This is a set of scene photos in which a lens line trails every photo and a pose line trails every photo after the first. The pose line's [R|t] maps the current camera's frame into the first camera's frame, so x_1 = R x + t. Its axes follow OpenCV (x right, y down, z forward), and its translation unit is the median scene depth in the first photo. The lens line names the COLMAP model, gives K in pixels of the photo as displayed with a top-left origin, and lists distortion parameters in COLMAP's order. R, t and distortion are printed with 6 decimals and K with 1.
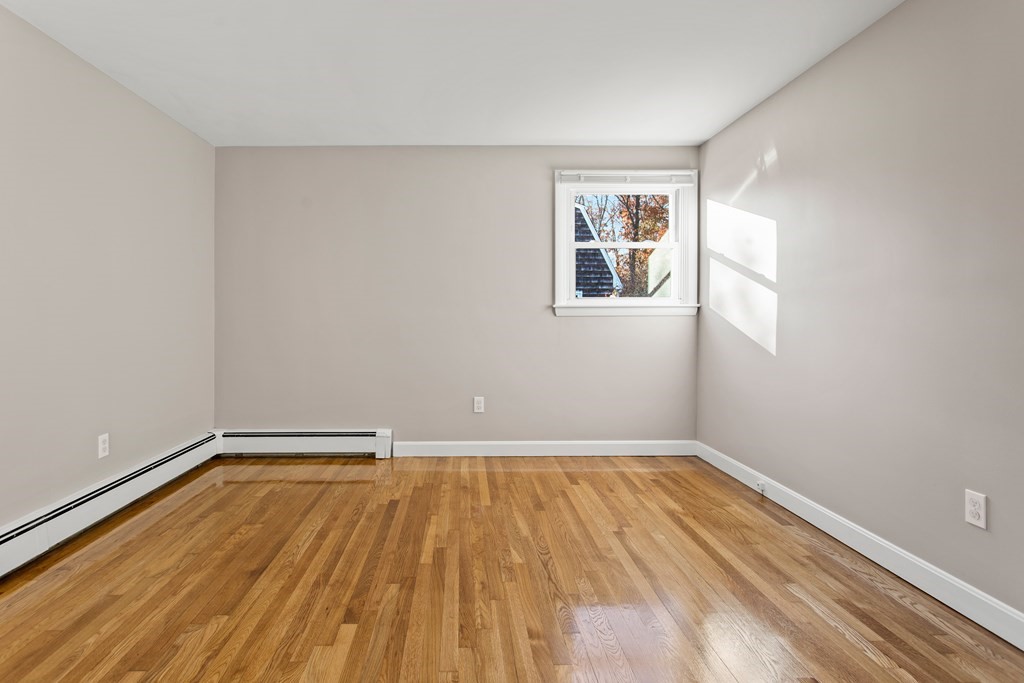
lens RADIAL K [[512.6, 0, 470.2], [0, 512.6, 320.6], [0, 0, 1]] dist [0.000842, 0.000492]
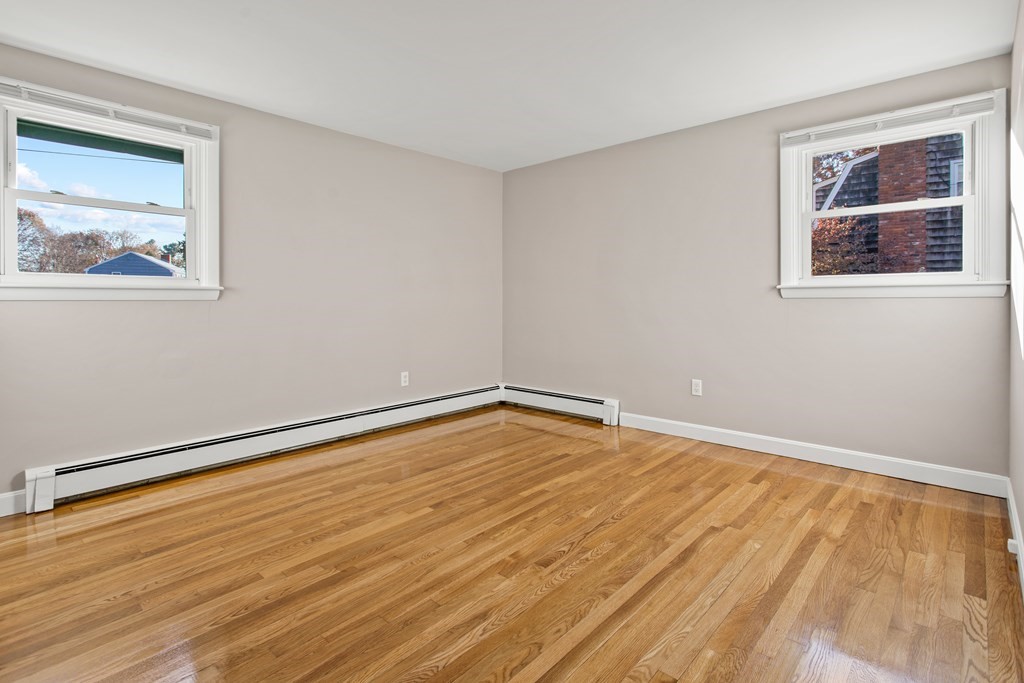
lens RADIAL K [[508.9, 0, 512.5], [0, 508.9, 299.1], [0, 0, 1]] dist [-0.002150, 0.000527]
pose [[0.734141, 0.000992, -0.678997, 0.602821], [-0.003693, 0.999990, -0.002531, -0.004169], [0.678987, 0.004366, 0.734137, 0.054126]]
